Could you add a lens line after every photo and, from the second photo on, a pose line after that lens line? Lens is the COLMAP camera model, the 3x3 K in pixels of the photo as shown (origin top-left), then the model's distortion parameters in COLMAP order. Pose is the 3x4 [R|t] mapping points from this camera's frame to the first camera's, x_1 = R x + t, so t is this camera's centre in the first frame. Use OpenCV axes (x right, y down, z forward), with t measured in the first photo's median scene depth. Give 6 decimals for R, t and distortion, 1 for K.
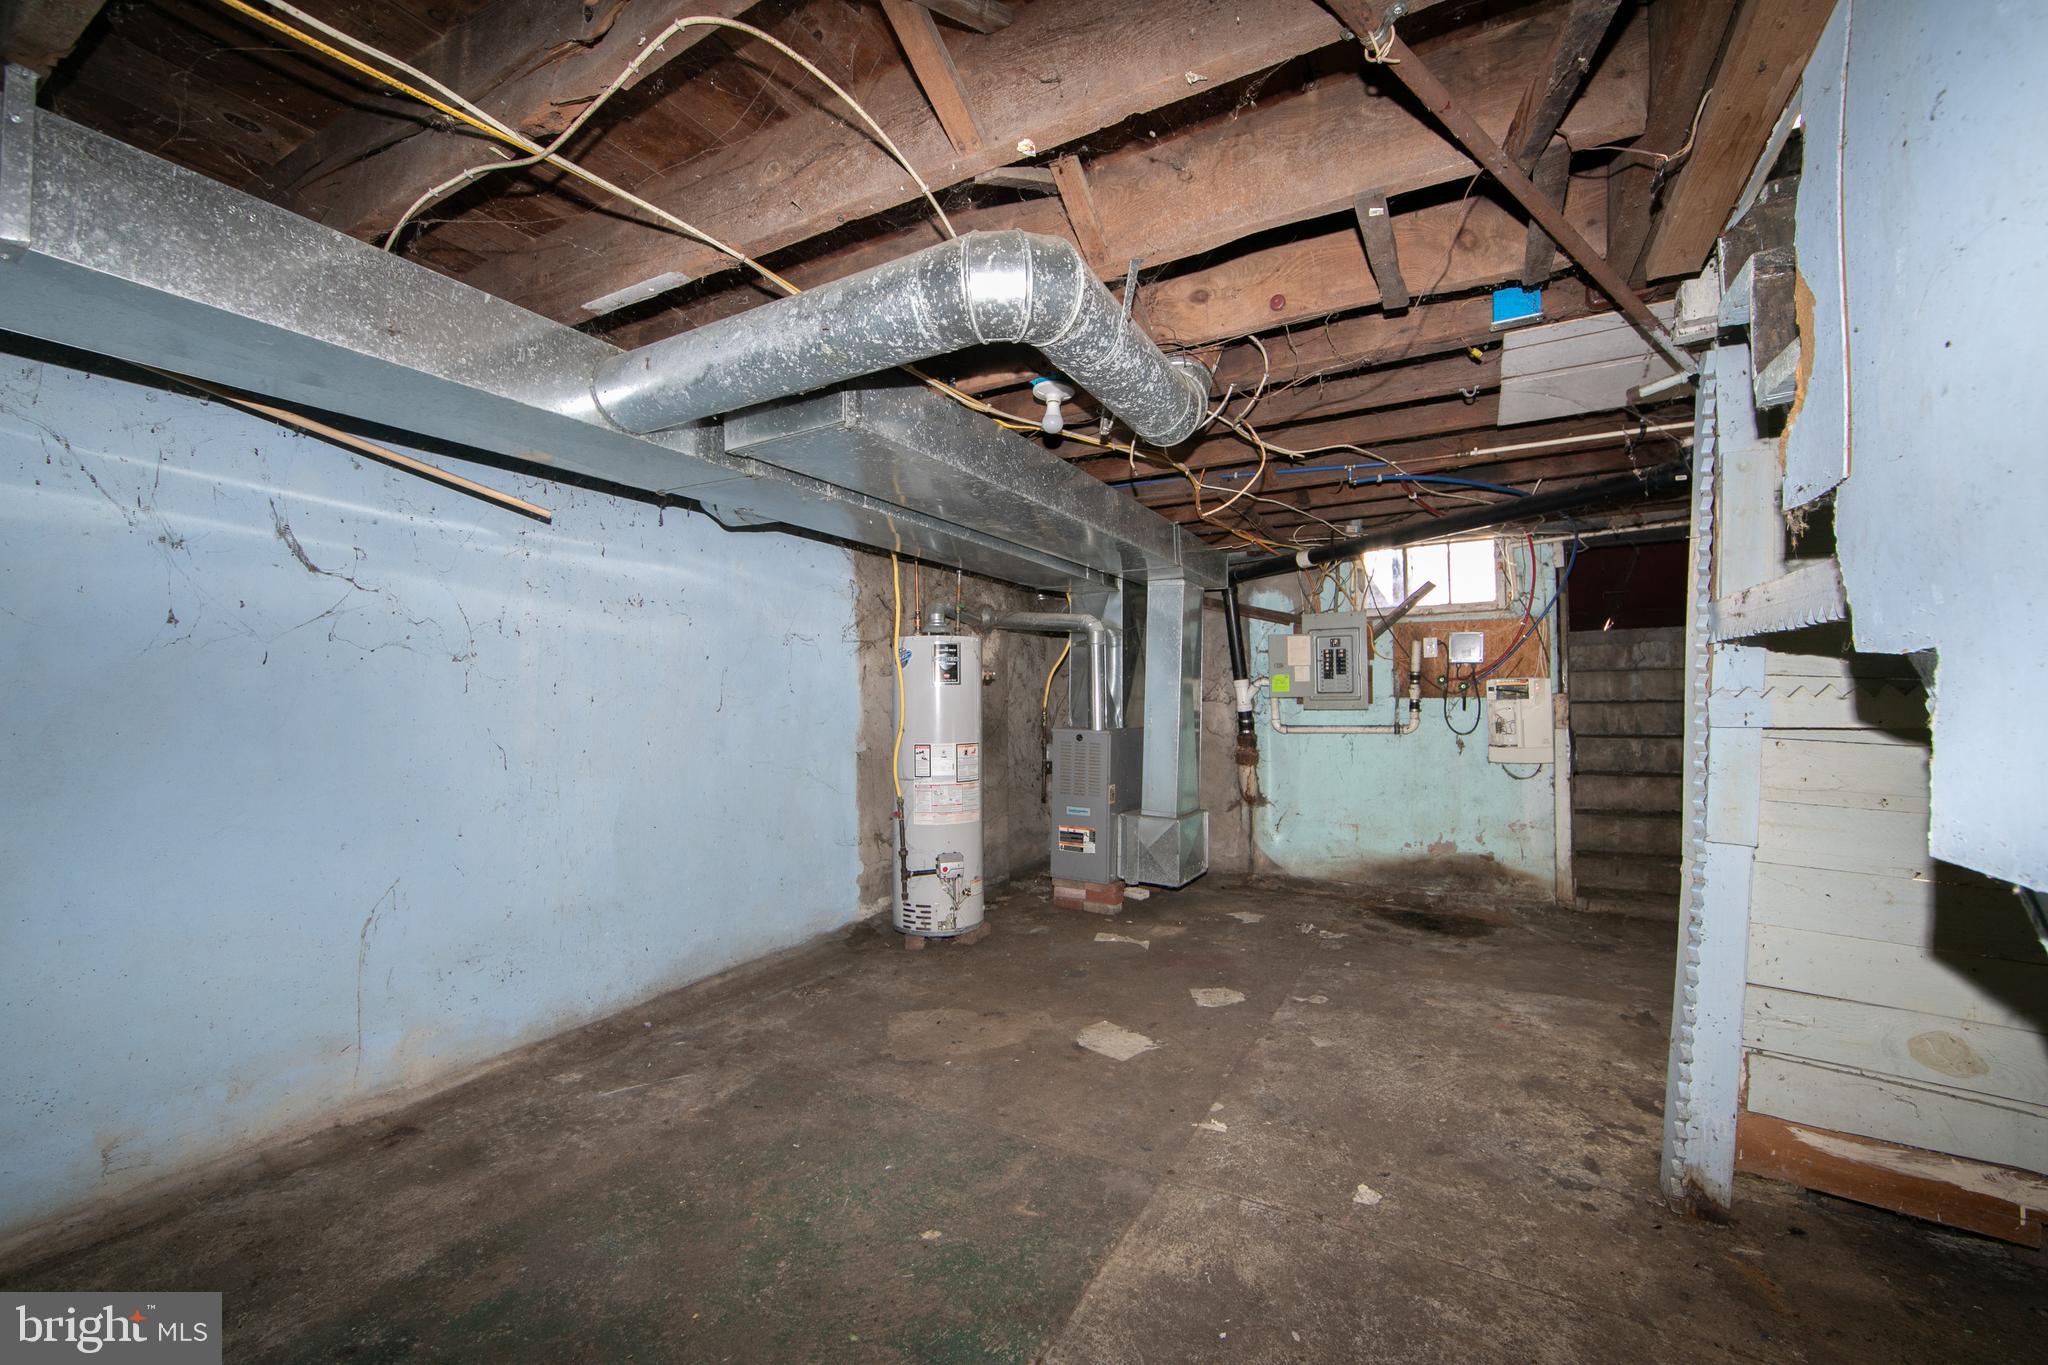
lens RADIAL K [[803.4, 0, 1029.3], [0, 803.4, 683.4], [0, 0, 1]] dist [-0.002894, -0.000241]
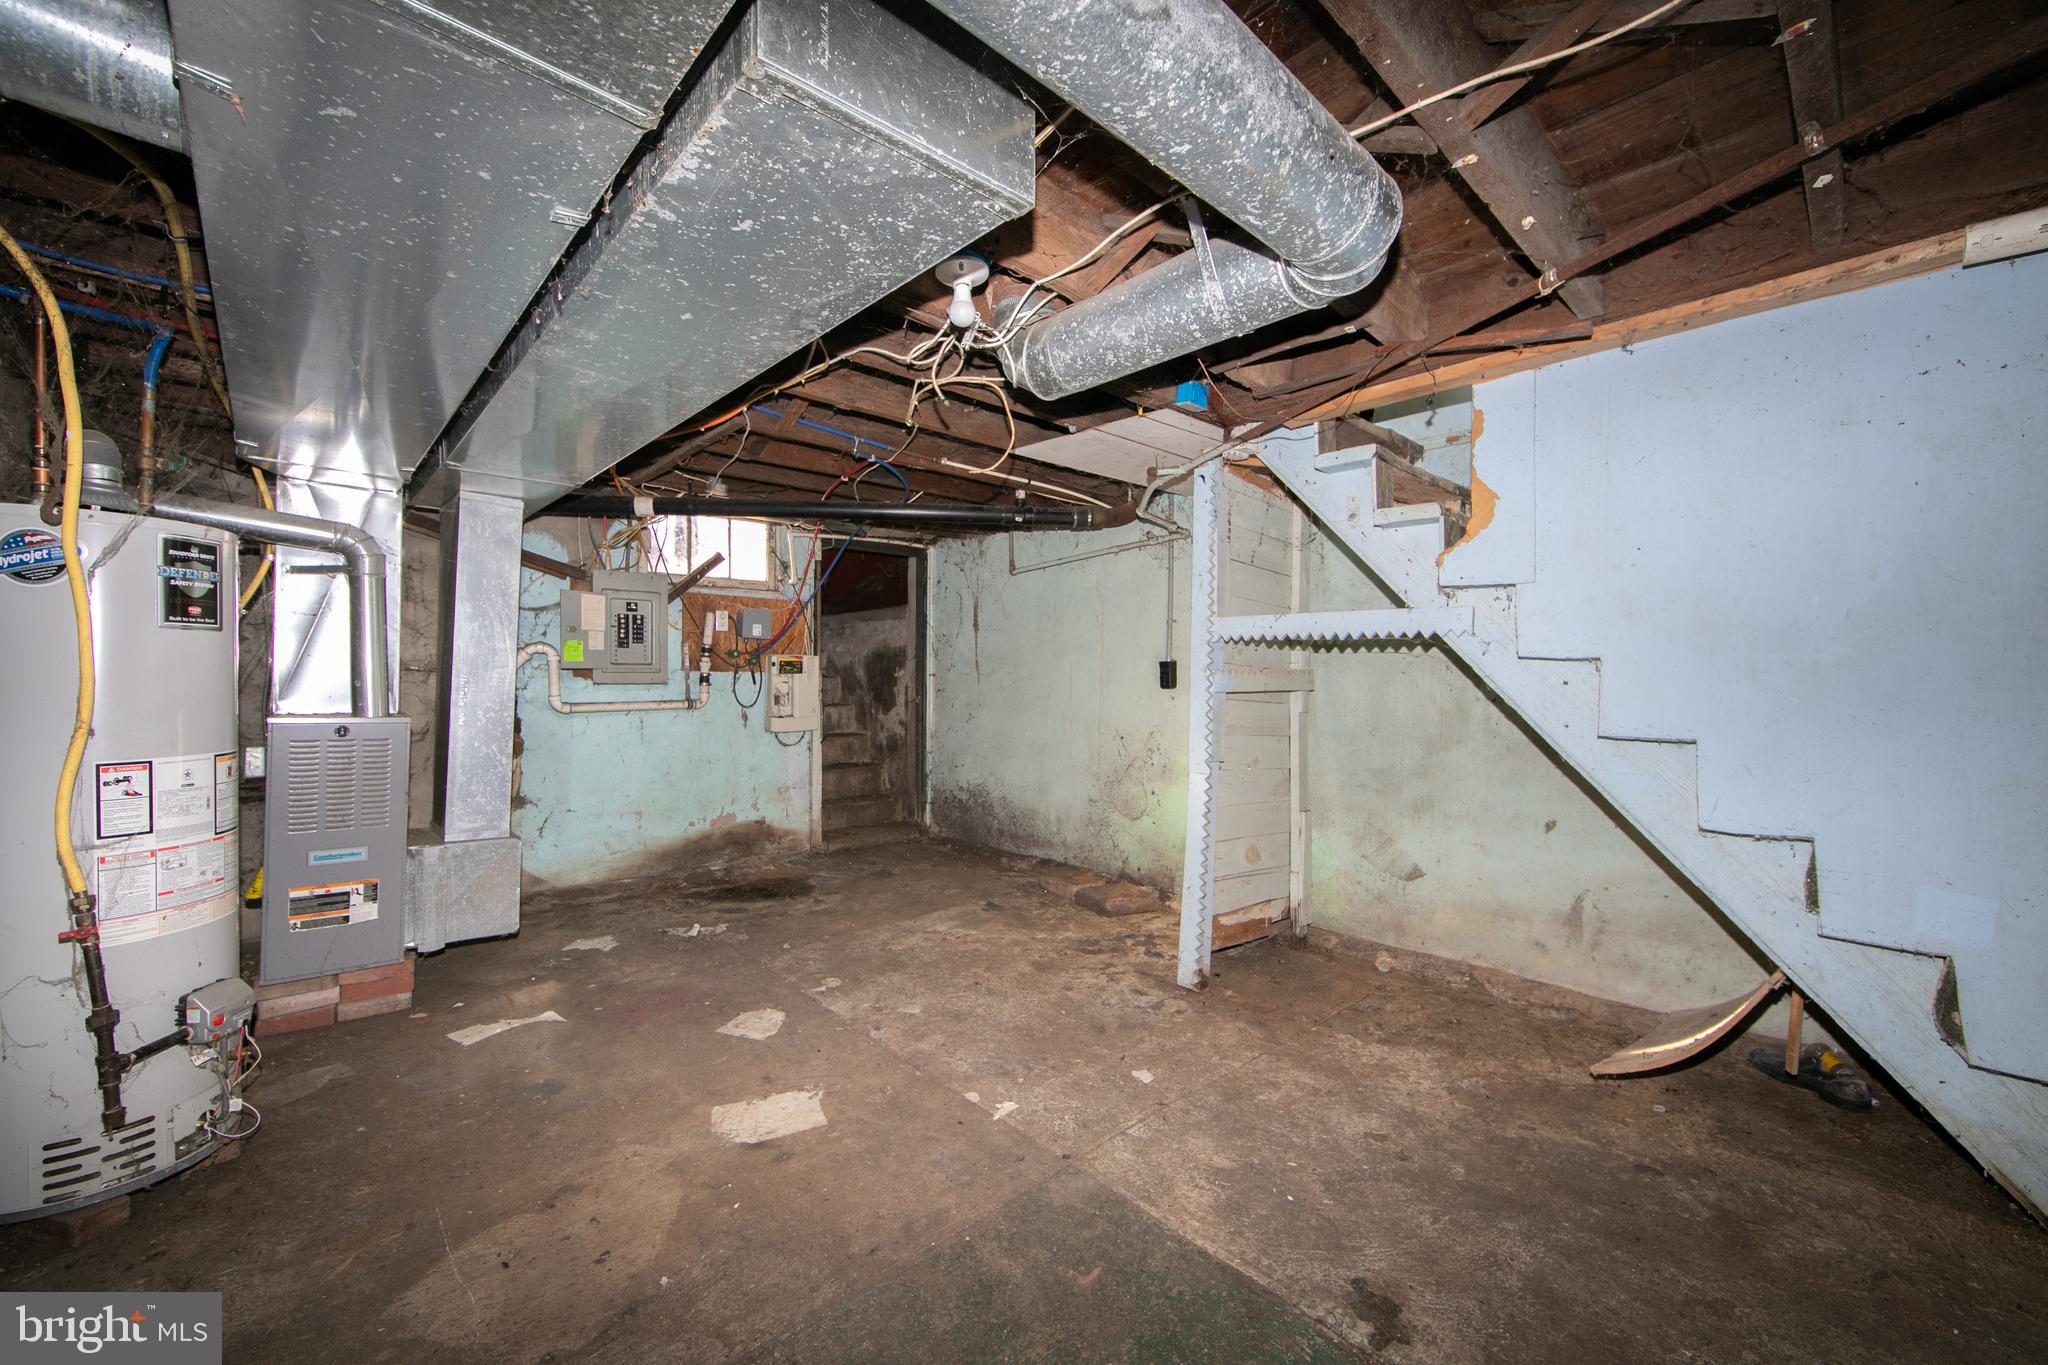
lens RADIAL K [[803.4, 0, 1029.3], [0, 803.4, 683.4], [0, 0, 1]] dist [-0.002894, -0.000241]
pose [[0.305126, 0.000528, 0.952312, -0.398859], [-0.029272, 0.999533, 0.008825, 0.014926], [-0.951862, -0.030569, 0.304999, 0.399234]]
